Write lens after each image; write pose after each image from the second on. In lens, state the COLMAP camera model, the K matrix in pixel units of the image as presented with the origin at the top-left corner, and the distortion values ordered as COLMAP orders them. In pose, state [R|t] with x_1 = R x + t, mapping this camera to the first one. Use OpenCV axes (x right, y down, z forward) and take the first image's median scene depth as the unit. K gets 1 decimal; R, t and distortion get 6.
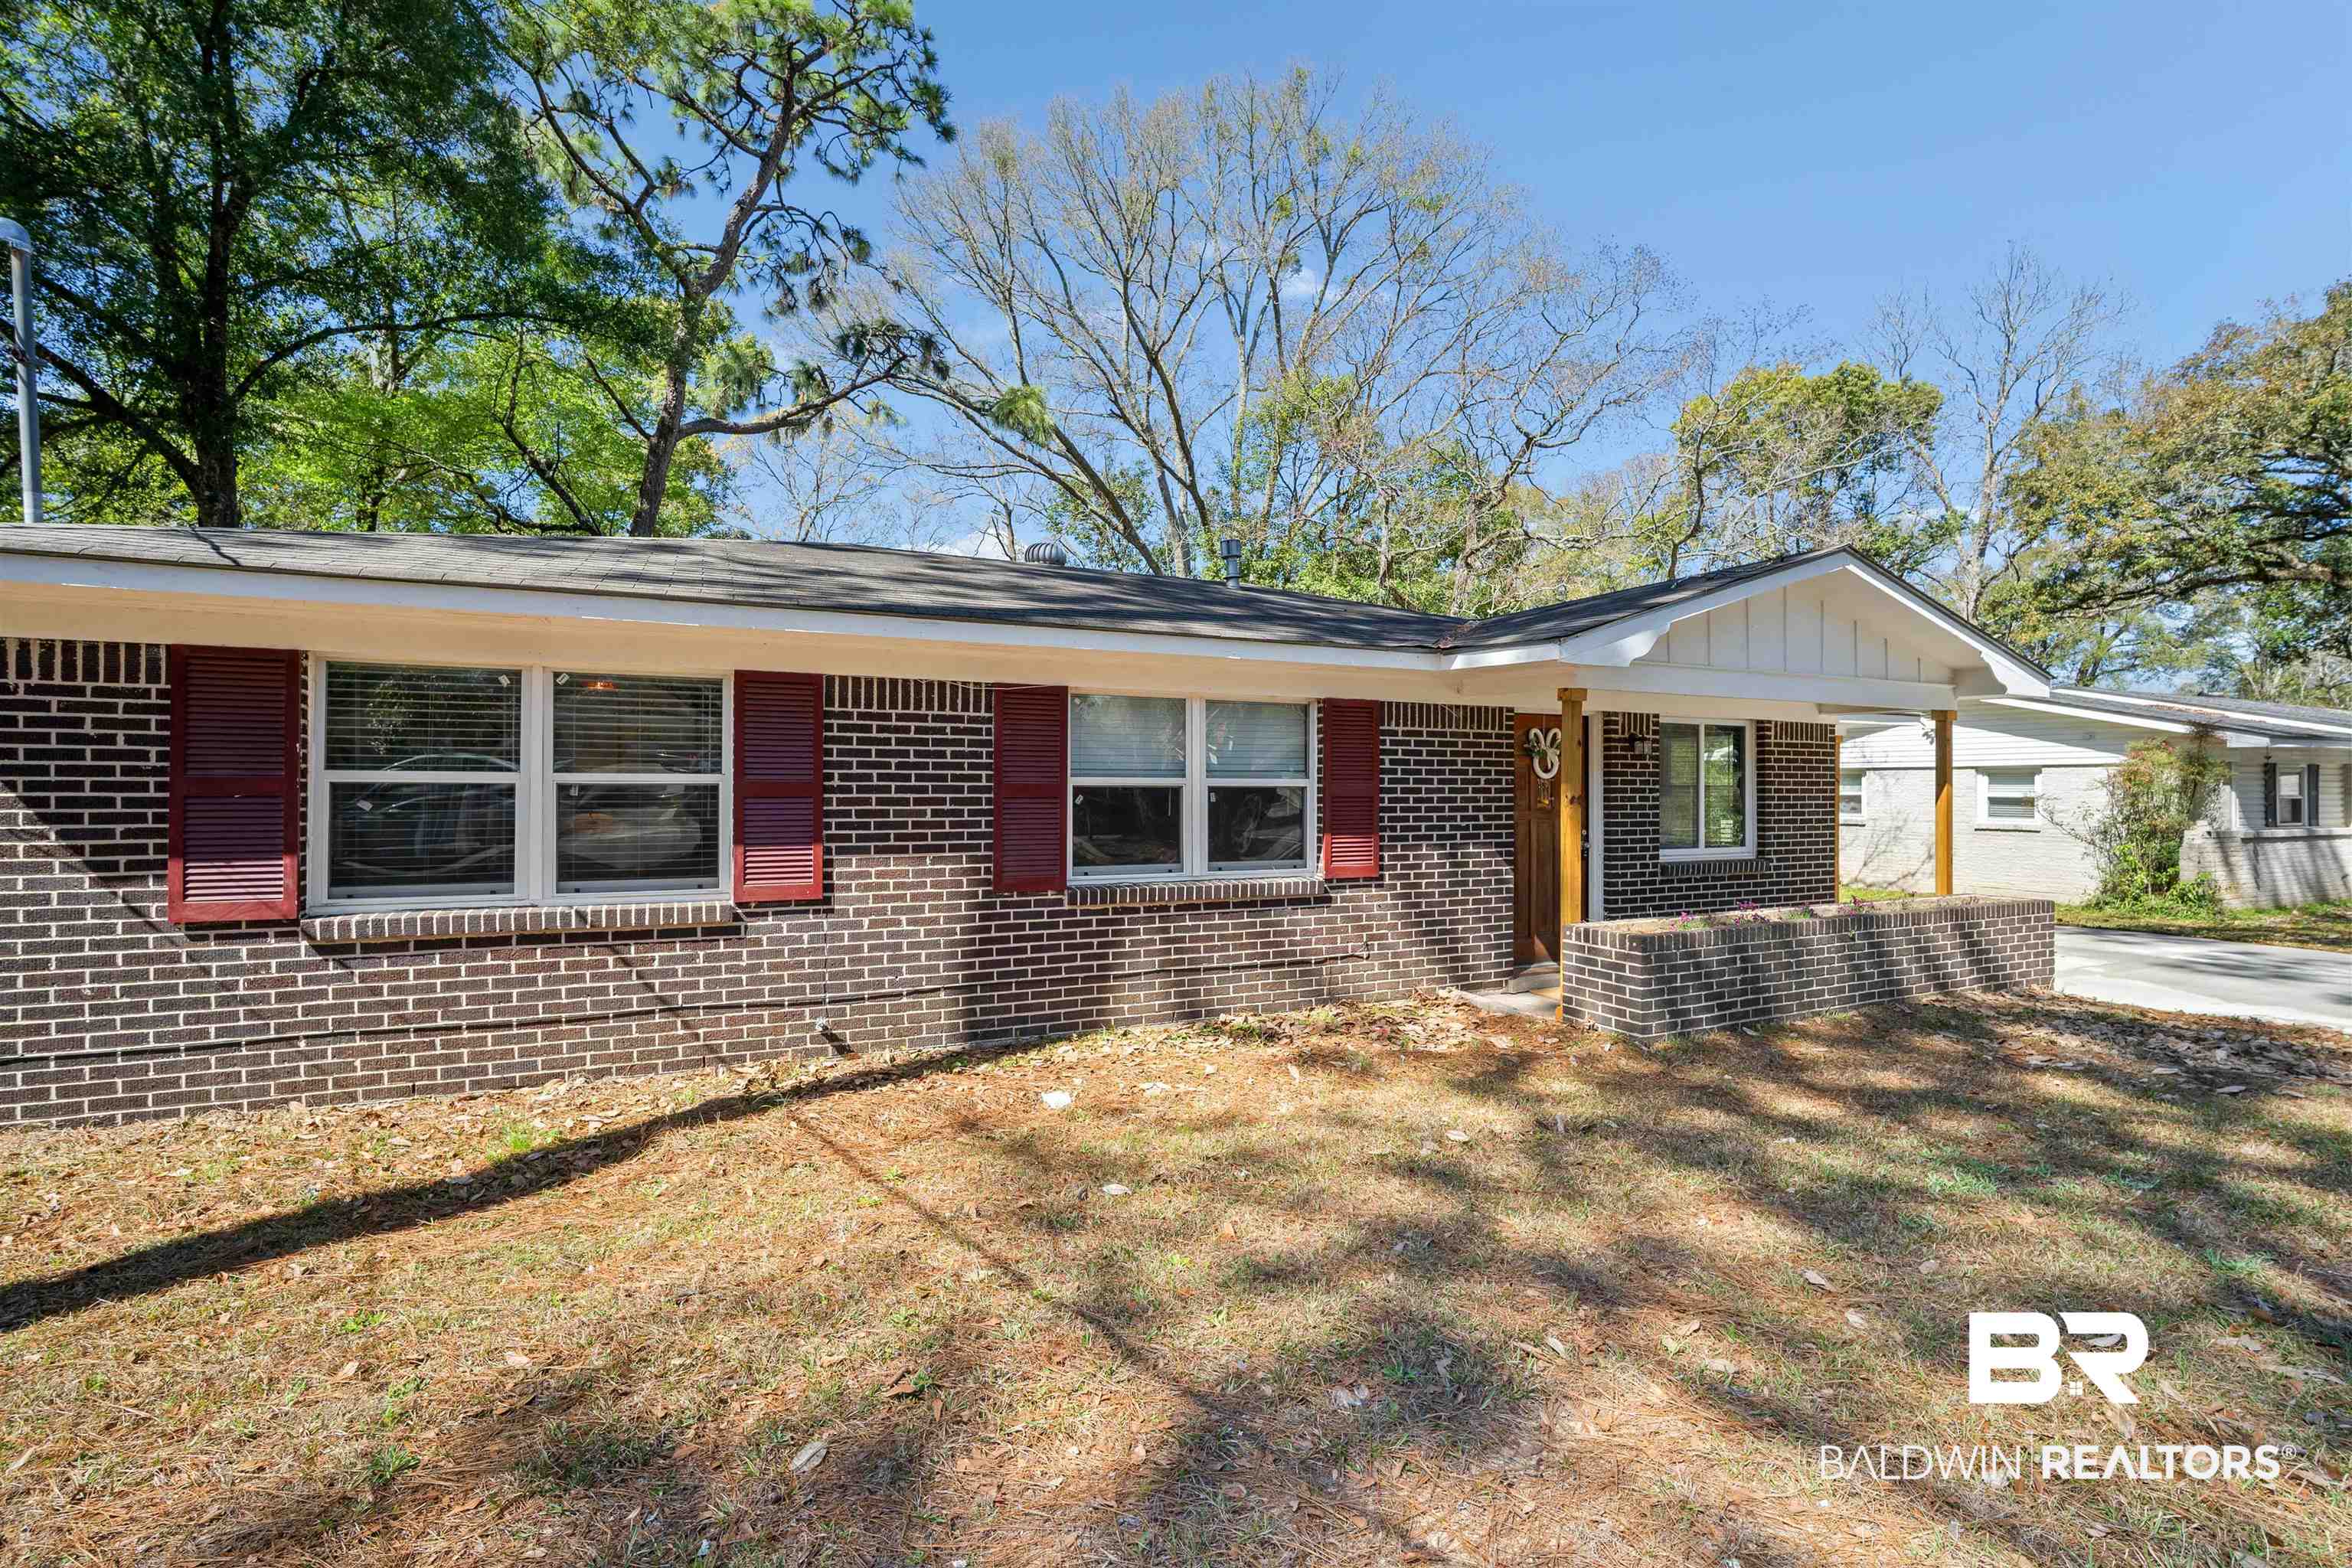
lens RADIAL K [[1056.7, 0, 1179.3], [0, 1056.7, 783.0], [0, 0, 1]] dist [-0.011071, 0.001568]
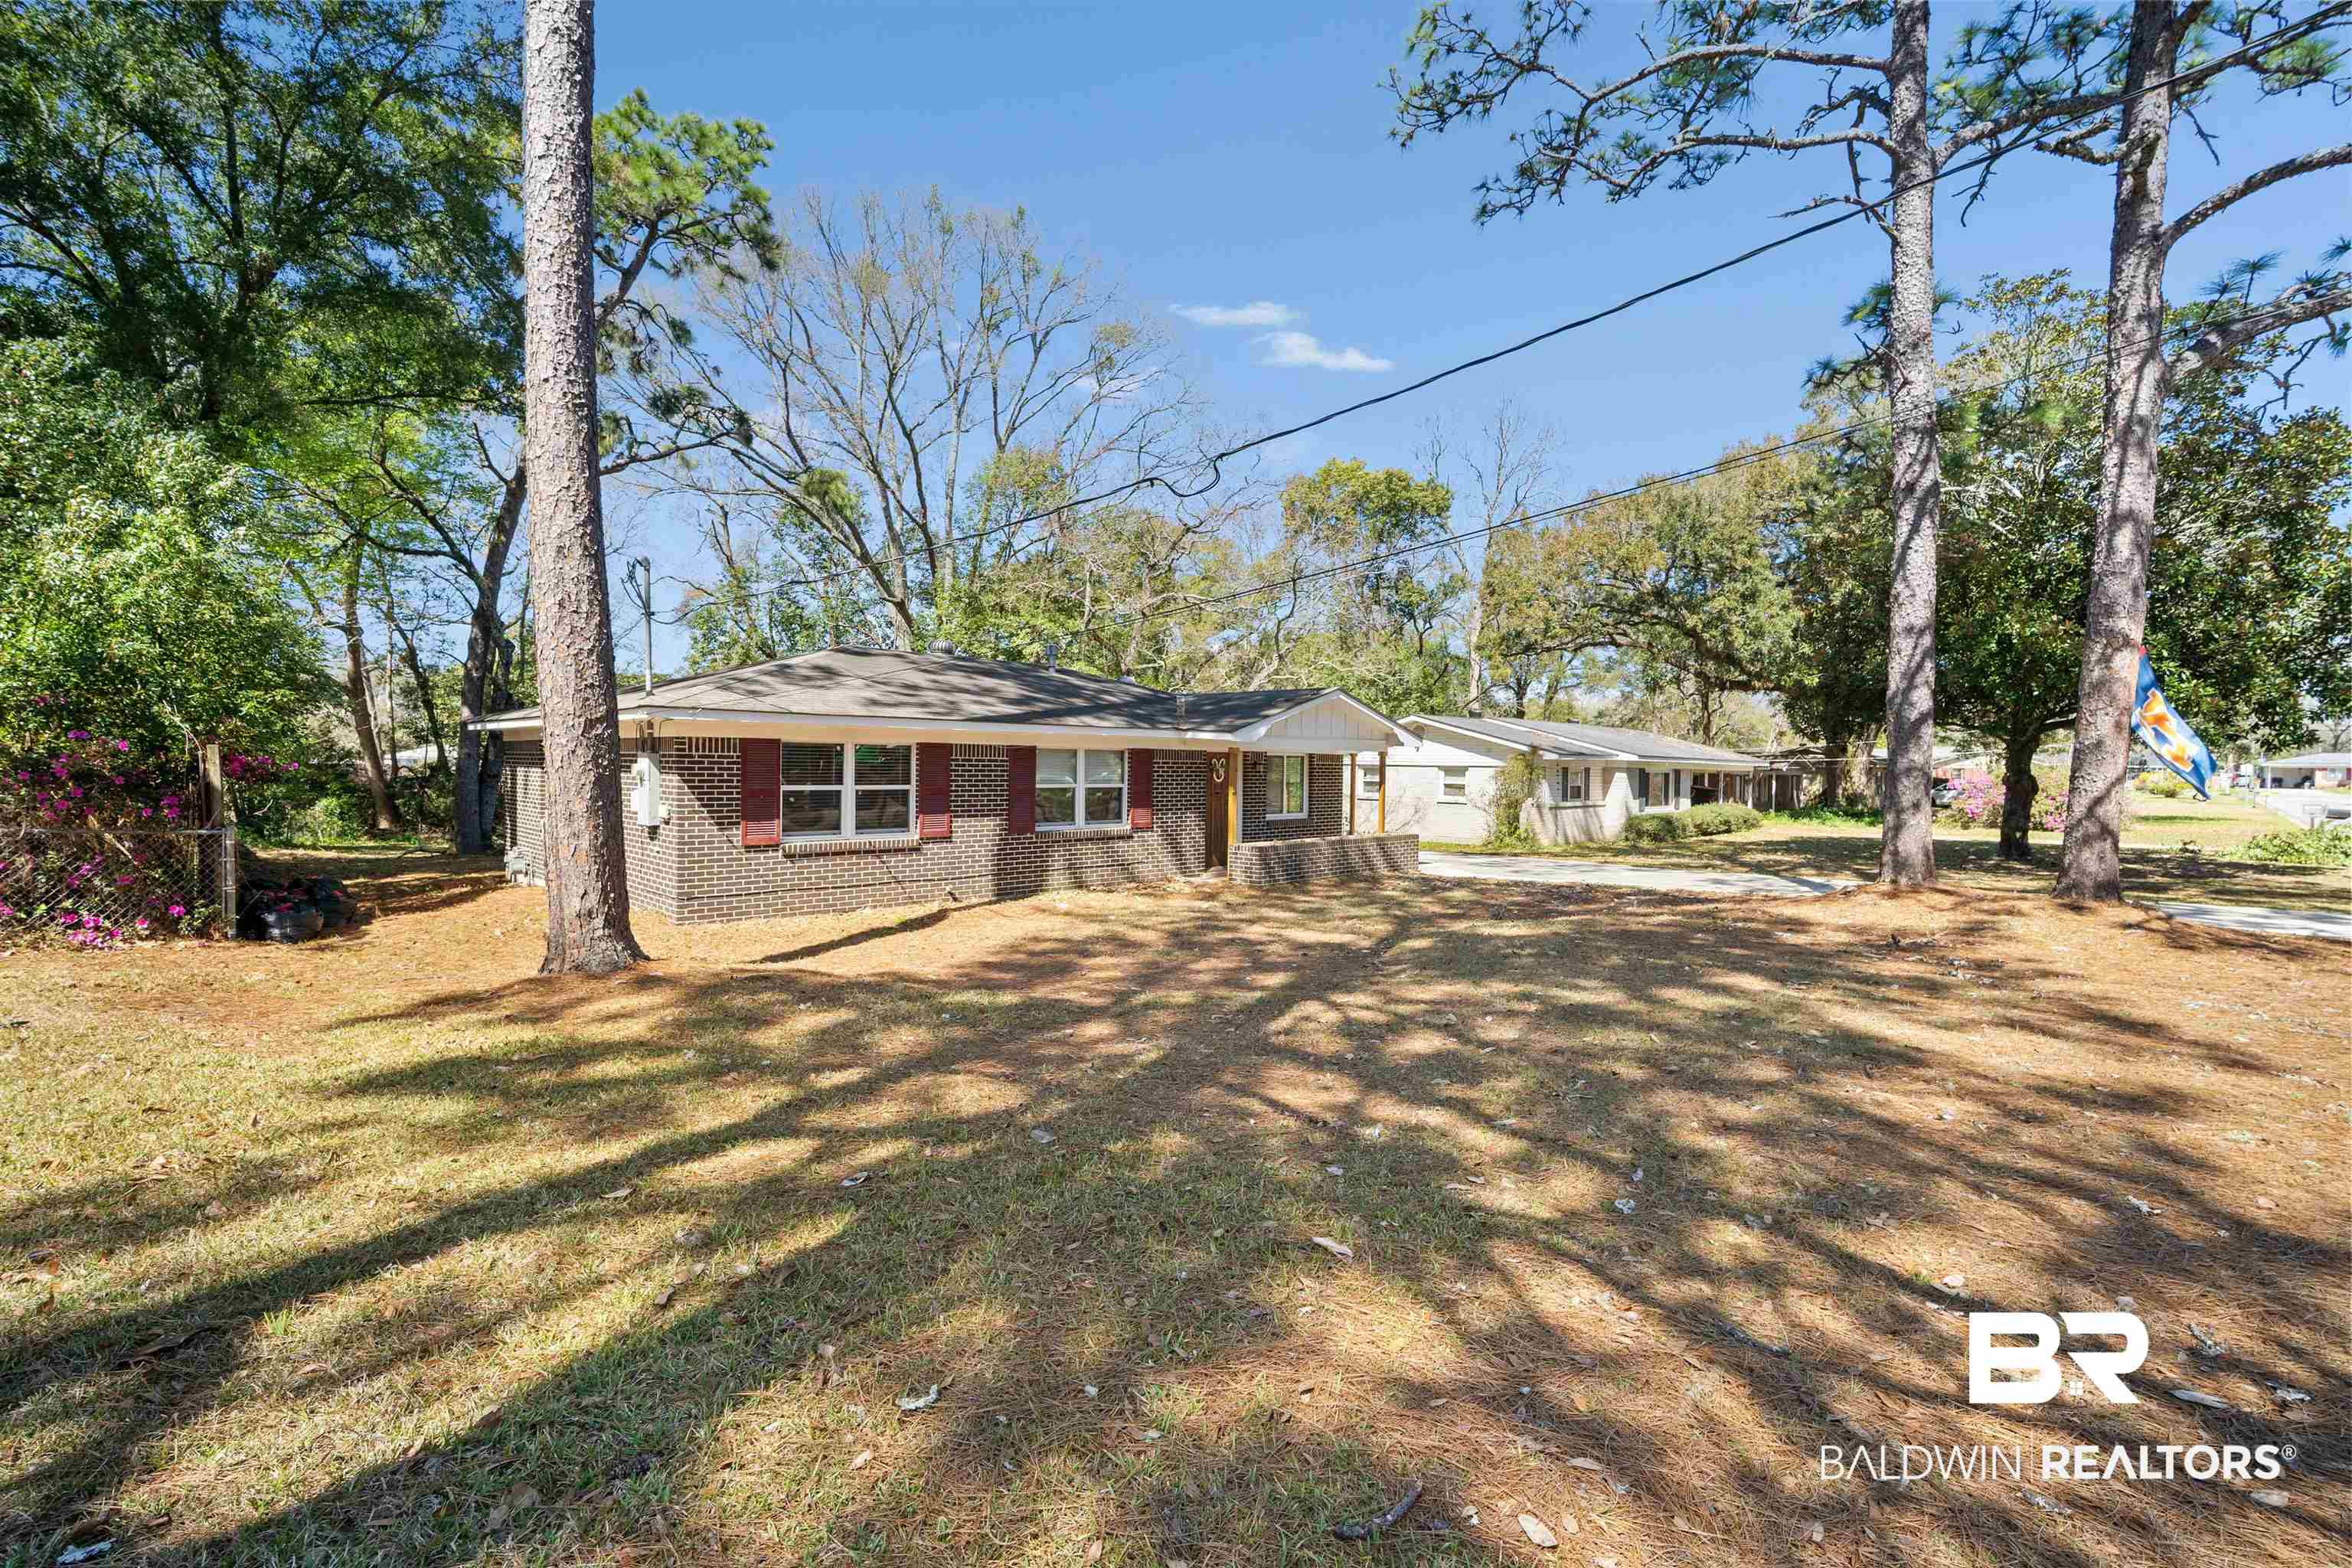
lens RADIAL K [[1056.7, 0, 1192.0], [0, 1056.7, 788.8], [0, 0, 1]] dist [-0.011071, 0.001568]
pose [[0.937197, 0.000333, 0.348799, -0.515034], [-0.011617, 0.999475, 0.030260, -0.061058], [-0.348606, -0.032412, 0.936709, -1.131366]]
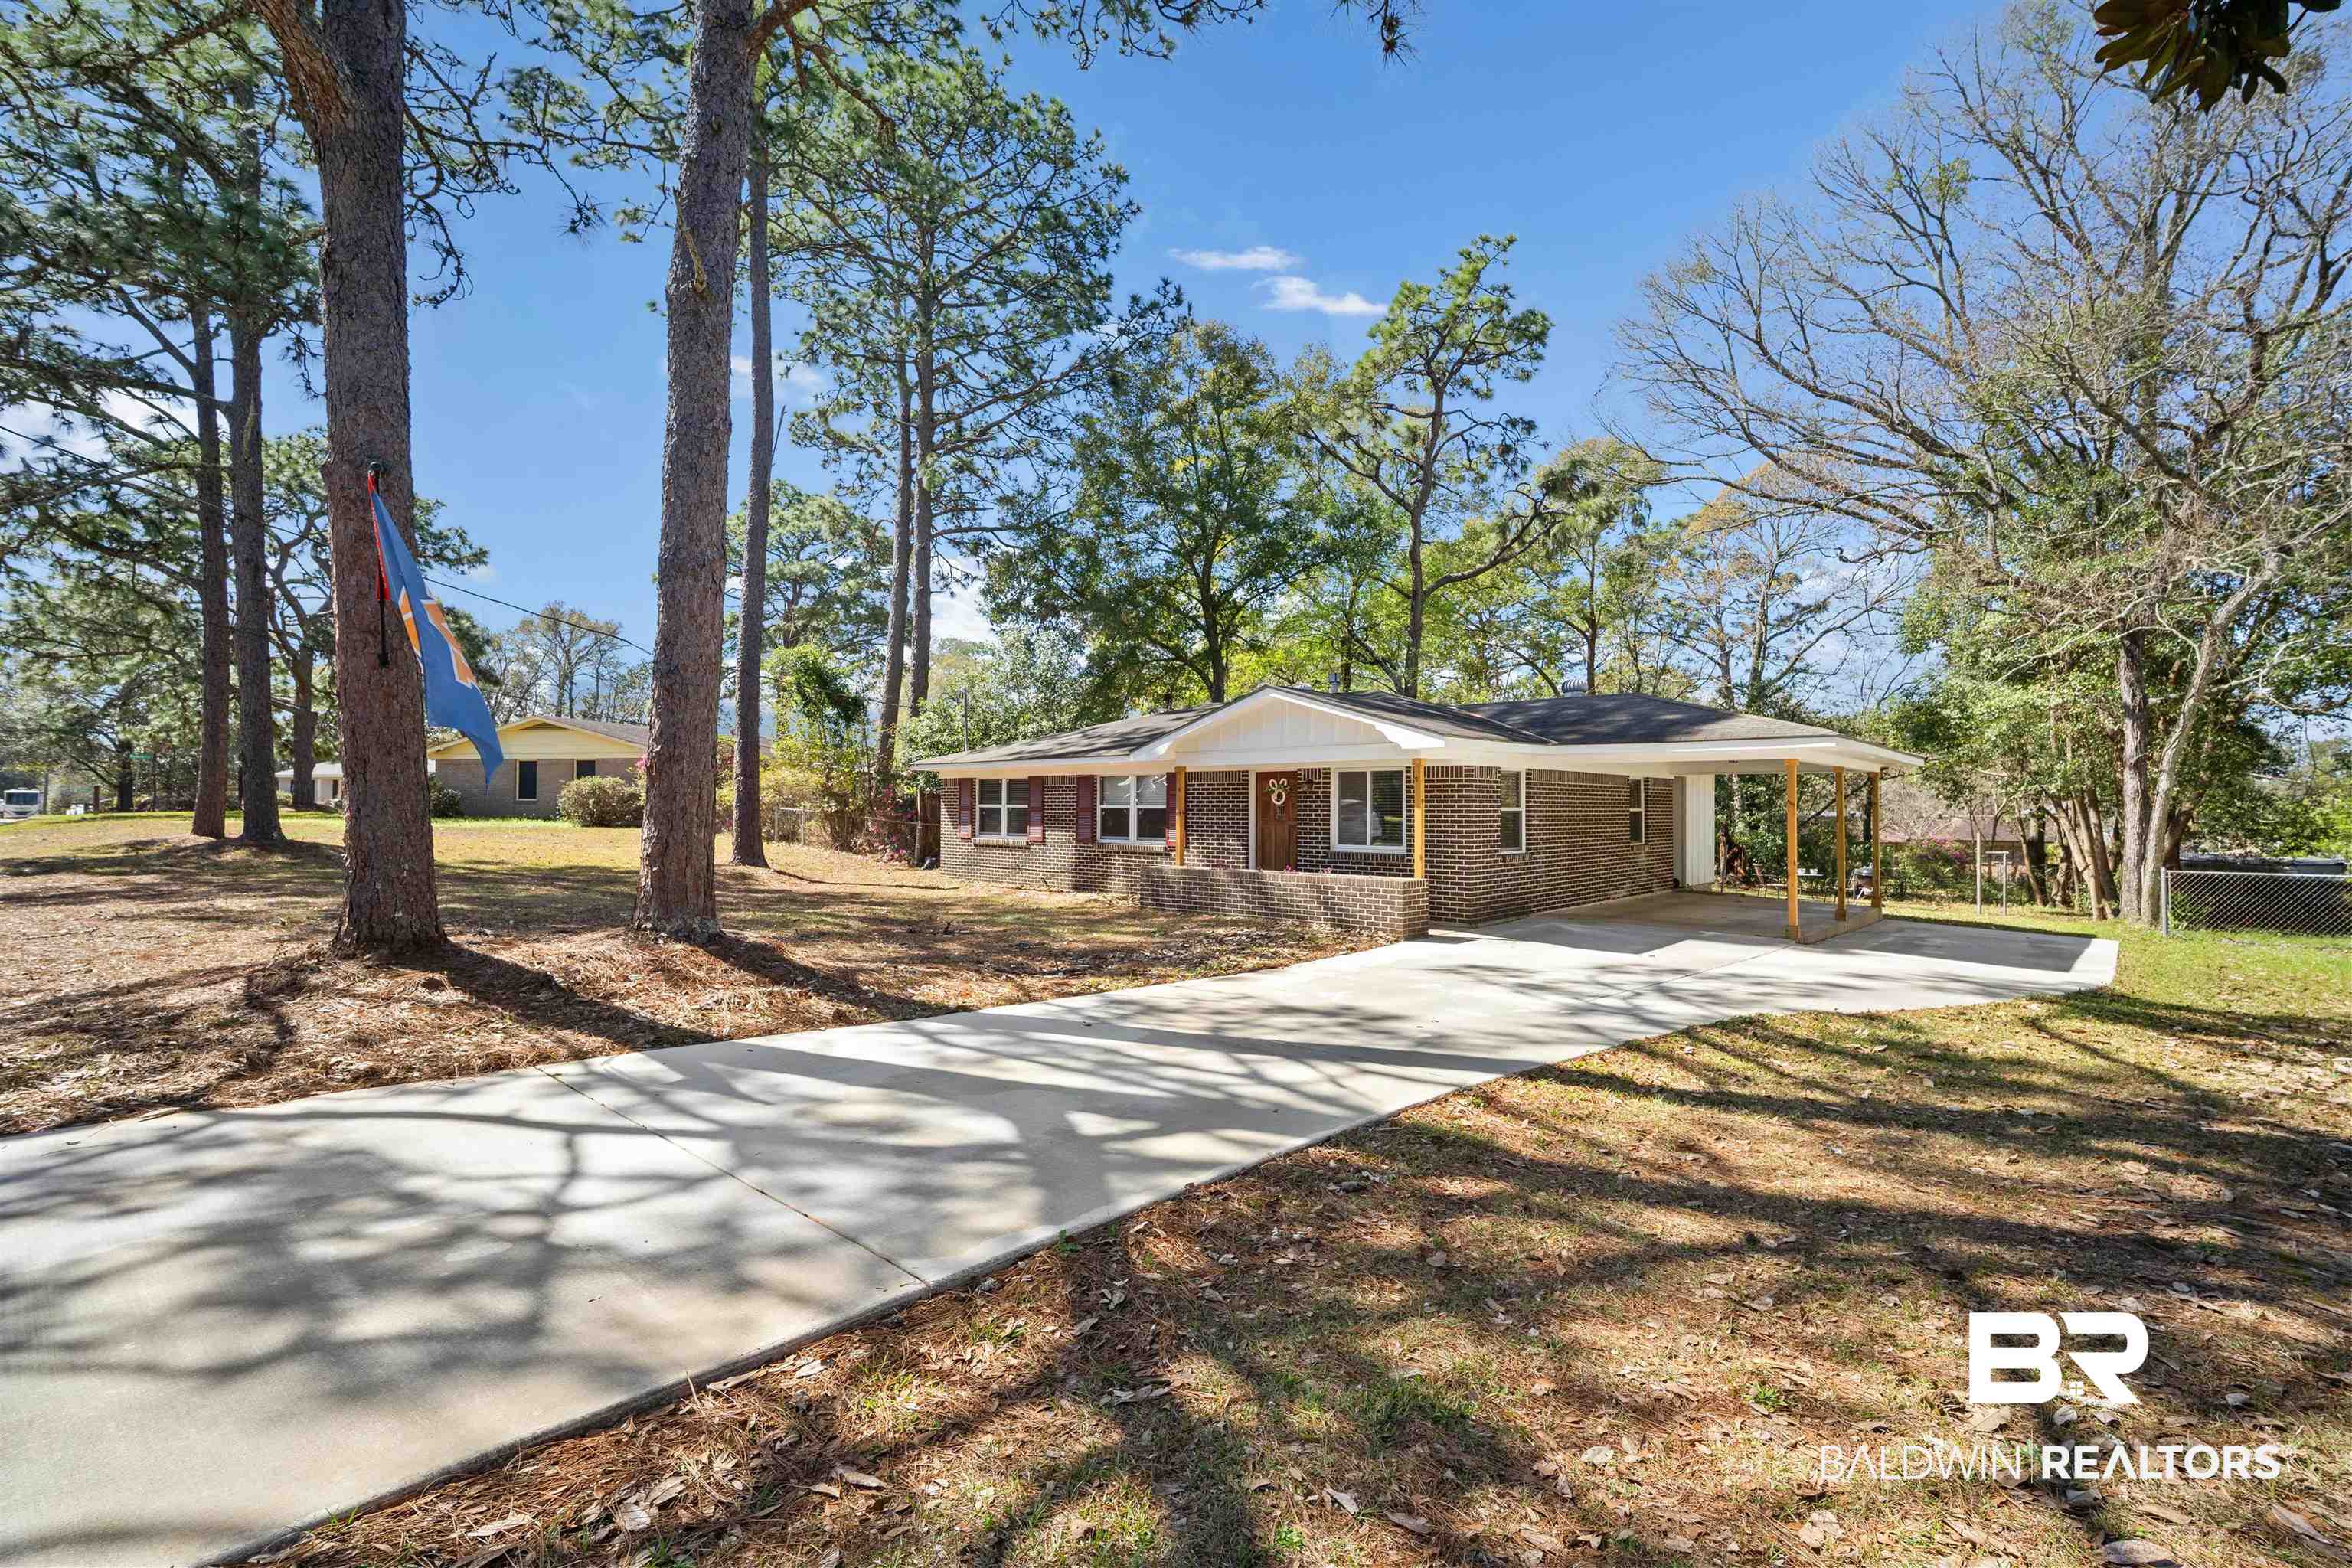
lens RADIAL K [[1056.7, 0, 1183.6], [0, 1056.7, 773.8], [0, 0, 1]] dist [-0.011071, 0.001568]
pose [[0.368967, -0.027989, -0.929021, 2.371885], [0.005169, 0.999593, -0.028062, -0.008121], [0.929428, 0.005552, 0.368961, 0.120080]]
